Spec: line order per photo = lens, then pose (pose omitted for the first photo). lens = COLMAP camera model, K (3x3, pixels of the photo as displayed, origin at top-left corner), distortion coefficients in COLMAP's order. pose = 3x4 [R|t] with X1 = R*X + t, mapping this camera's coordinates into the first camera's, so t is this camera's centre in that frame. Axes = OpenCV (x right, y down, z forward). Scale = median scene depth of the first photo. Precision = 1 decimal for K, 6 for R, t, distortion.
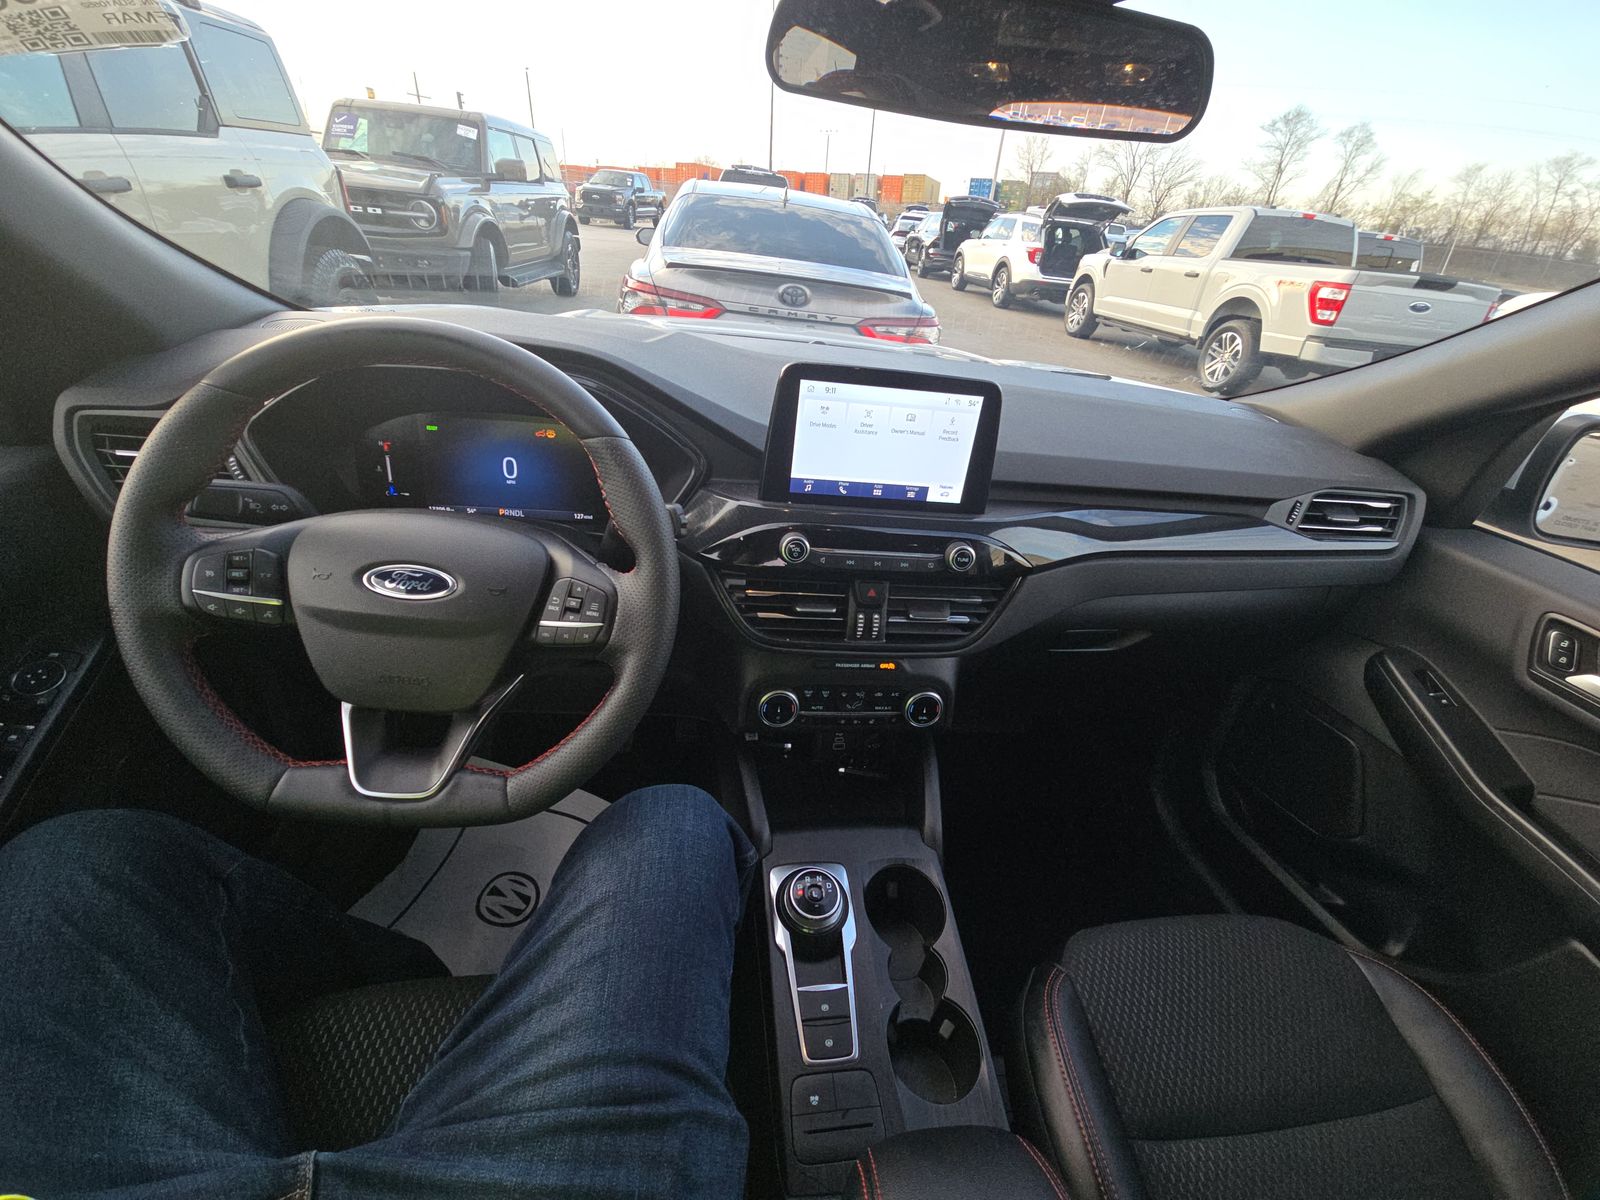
lens RADIAL K [[645.5, 0, 807.7], [0, 645.5, 606.8], [0, 0, 1]] dist [0.000395, -0.000016]
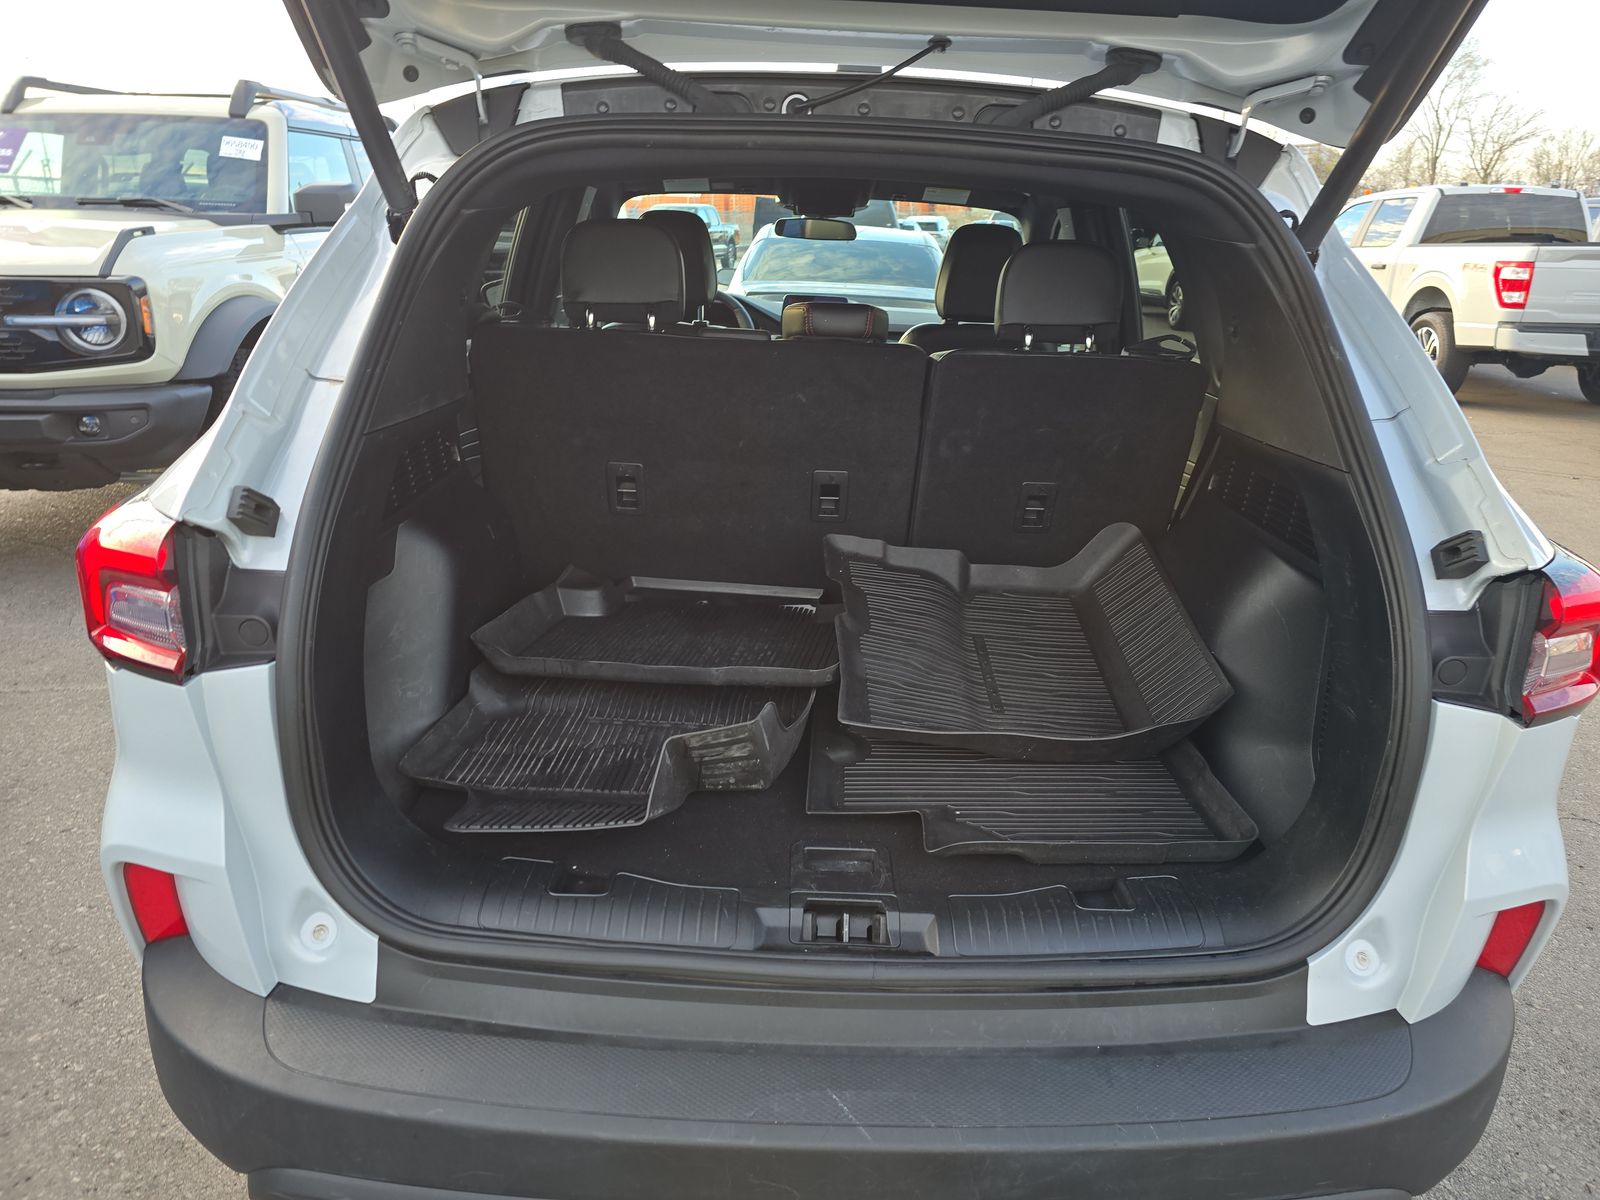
lens RADIAL K [[1091.0, 0, 811.7], [0, 1091.0, 593.1], [0, 0, 1]] dist [0.054239, -0.059611]
pose [[0.989647, -0.038408, -0.138290, 0.087995], [0.005437, 0.972869, -0.231293, 0.250523], [0.143421, 0.228146, 0.963006, -0.426546]]
